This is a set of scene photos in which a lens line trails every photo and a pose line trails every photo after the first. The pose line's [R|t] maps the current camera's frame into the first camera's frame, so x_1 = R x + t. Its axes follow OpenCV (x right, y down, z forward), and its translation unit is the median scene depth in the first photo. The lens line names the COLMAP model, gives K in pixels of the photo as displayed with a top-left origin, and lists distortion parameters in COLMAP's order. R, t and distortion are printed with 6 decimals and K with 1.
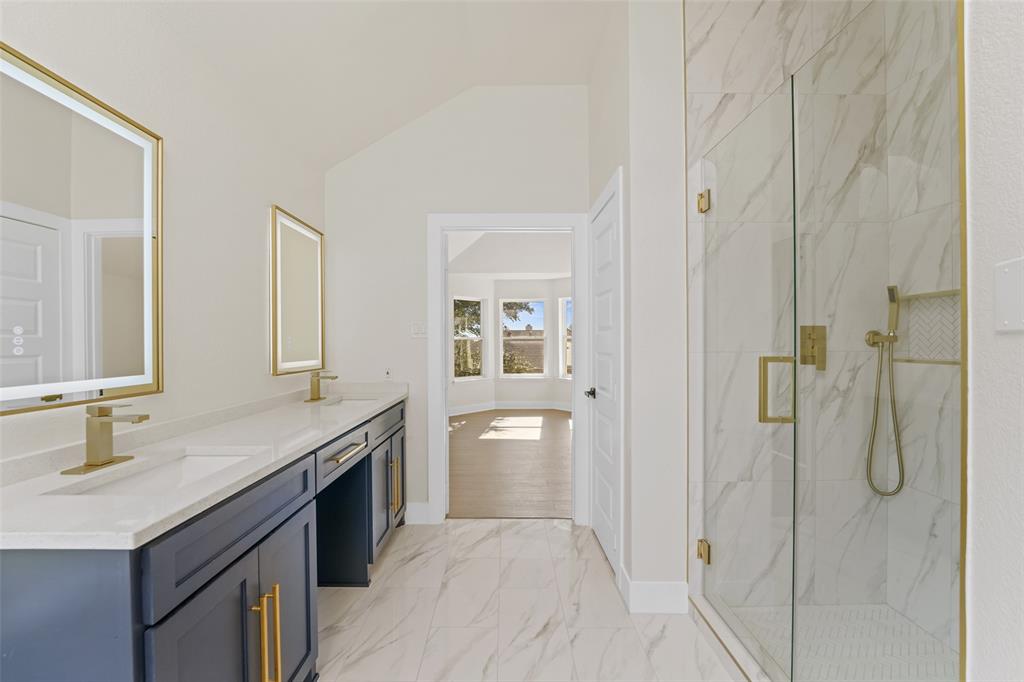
lens RADIAL K [[414.1, 0, 506.5], [0, 414.1, 343.7], [0, 0, 1]] dist [-0.023016, 0.003102]
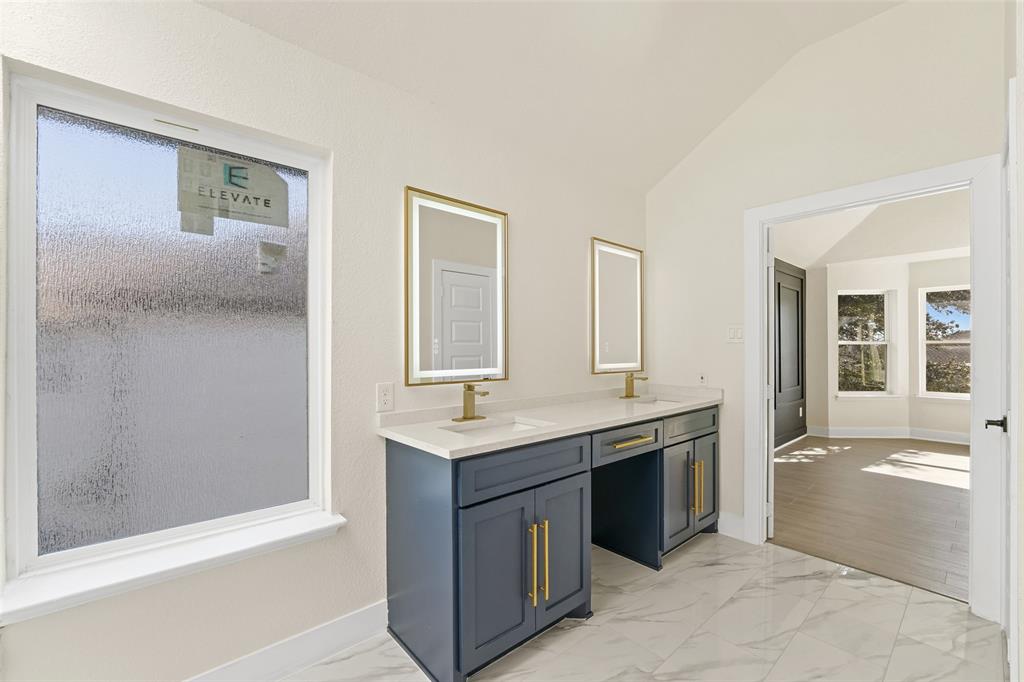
lens RADIAL K [[414.1, 0, 522.2], [0, 414.1, 350.4], [0, 0, 1]] dist [-0.023016, 0.003102]
pose [[0.677569, 0.004676, -0.735444, 0.191516], [-0.002769, 0.999989, 0.003807, 0.001499], [0.735454, -0.000543, 0.677575, -0.007055]]
